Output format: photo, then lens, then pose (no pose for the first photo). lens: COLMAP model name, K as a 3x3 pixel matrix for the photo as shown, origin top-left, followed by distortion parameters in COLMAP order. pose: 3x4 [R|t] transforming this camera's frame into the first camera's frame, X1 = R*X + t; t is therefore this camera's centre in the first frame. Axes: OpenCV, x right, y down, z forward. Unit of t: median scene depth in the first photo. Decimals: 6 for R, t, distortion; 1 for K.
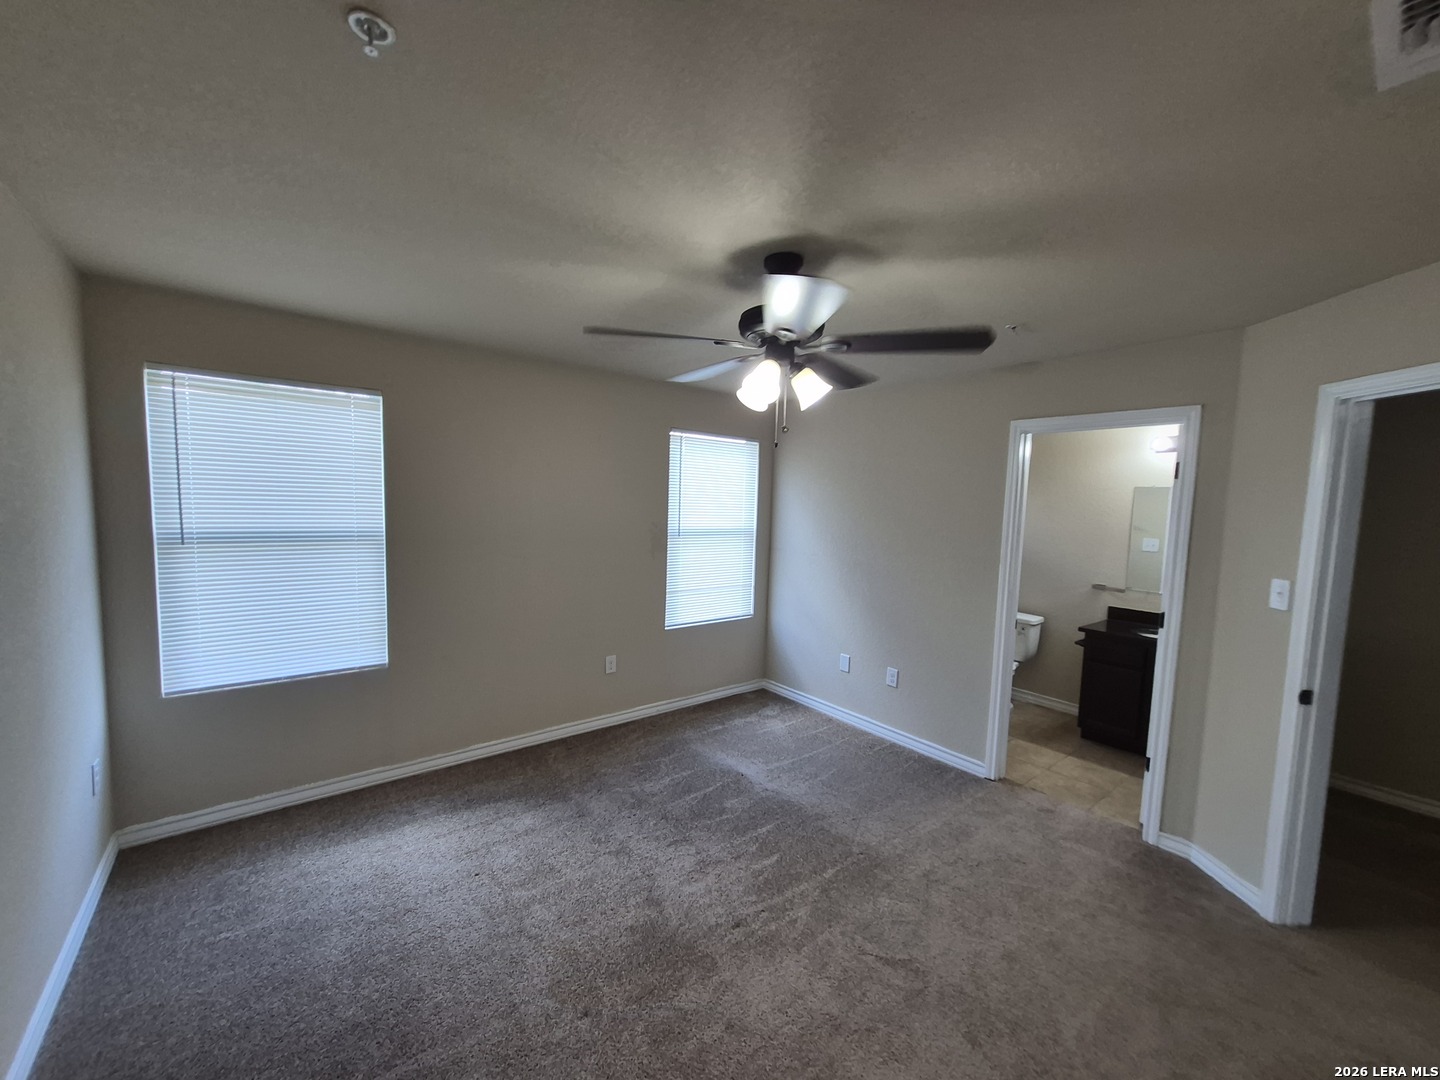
lens RADIAL K [[561.4, 0, 698.6], [0, 561.4, 543.4], [0, 0, 1]] dist [0.001948, 0.000054]
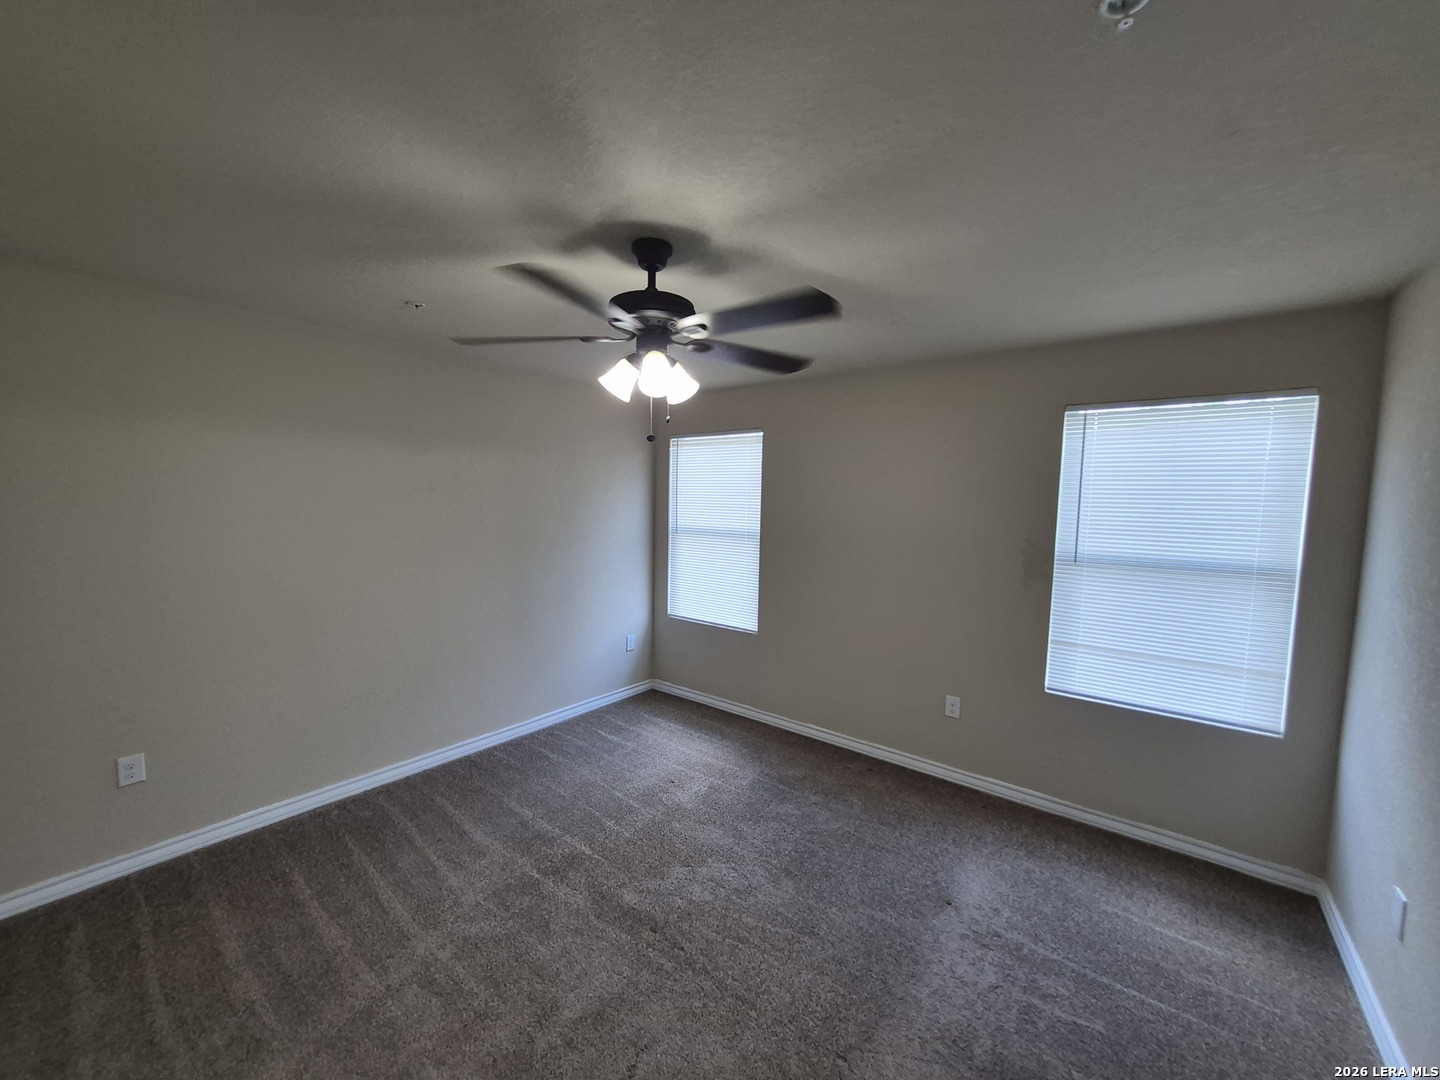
lens RADIAL K [[573.4, 0, 713.3], [0, 573.4, 547.7], [0, 0, 1]] dist [0.001476, 0.000753]
pose [[0.240394, 0.055790, -0.969071, 0.627765], [-0.091878, 0.995172, 0.034501, -0.017723], [0.966317, 0.080743, 0.244359, 0.473122]]
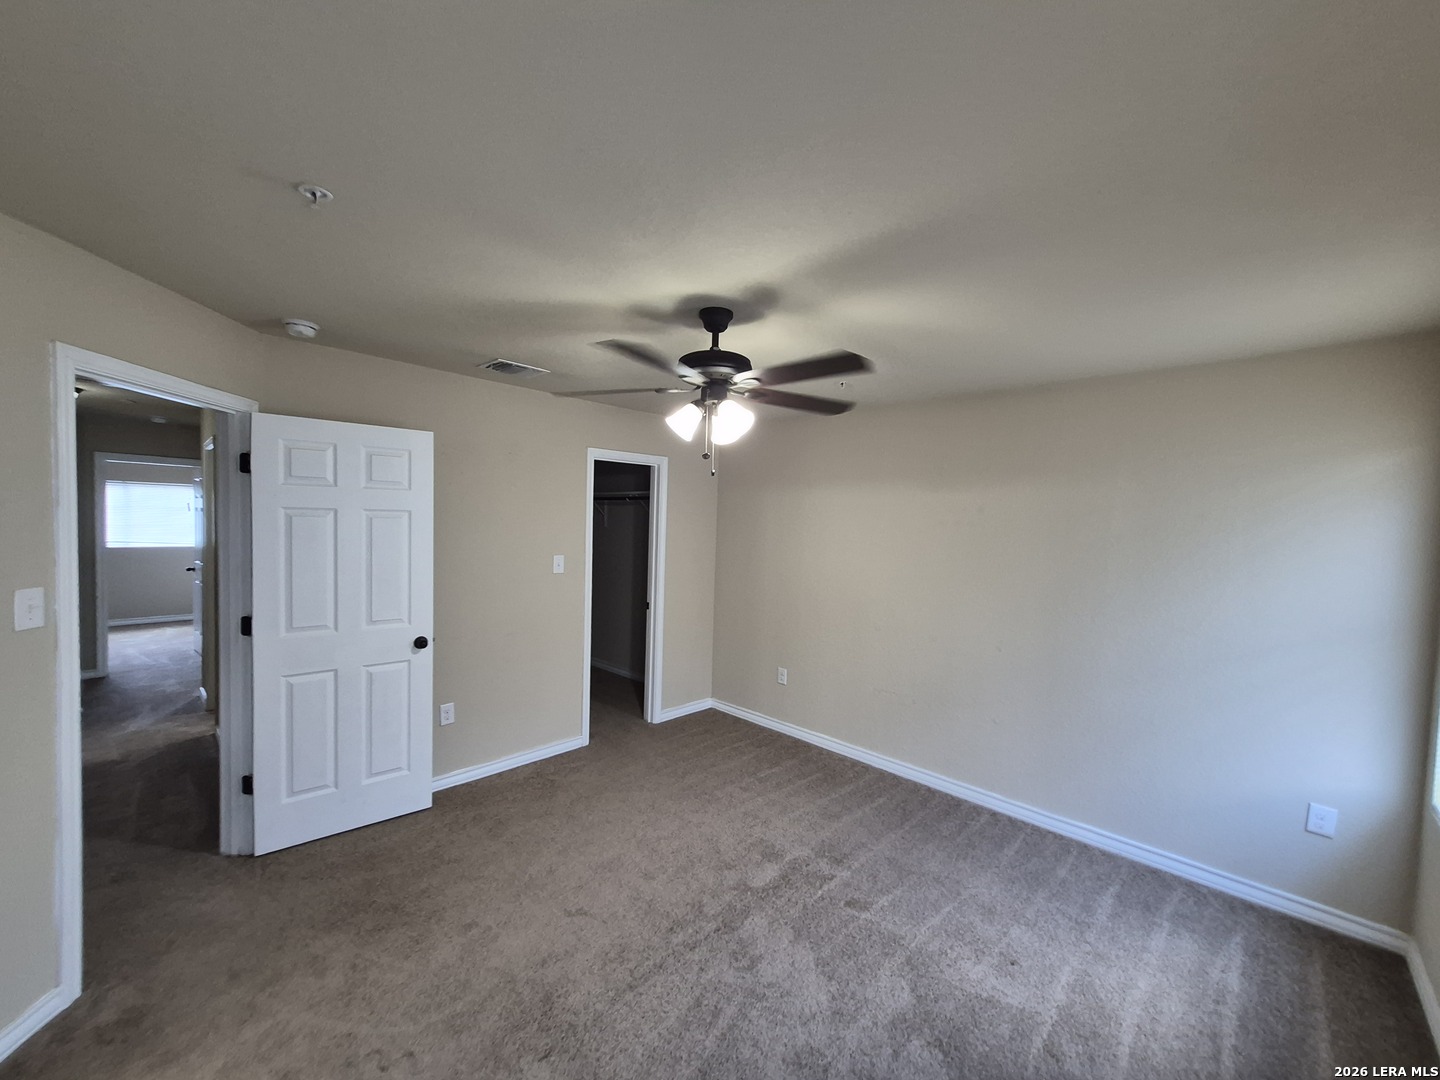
lens RADIAL K [[561.4, 0, 698.6], [0, 561.4, 543.4], [0, 0, 1]] dist [0.001948, 0.000054]
pose [[-0.990121, -0.057658, -0.127809, 0.164290], [-0.073329, 0.989878, 0.121511, -0.097330], [0.119509, 0.129683, -0.984327, 1.169401]]
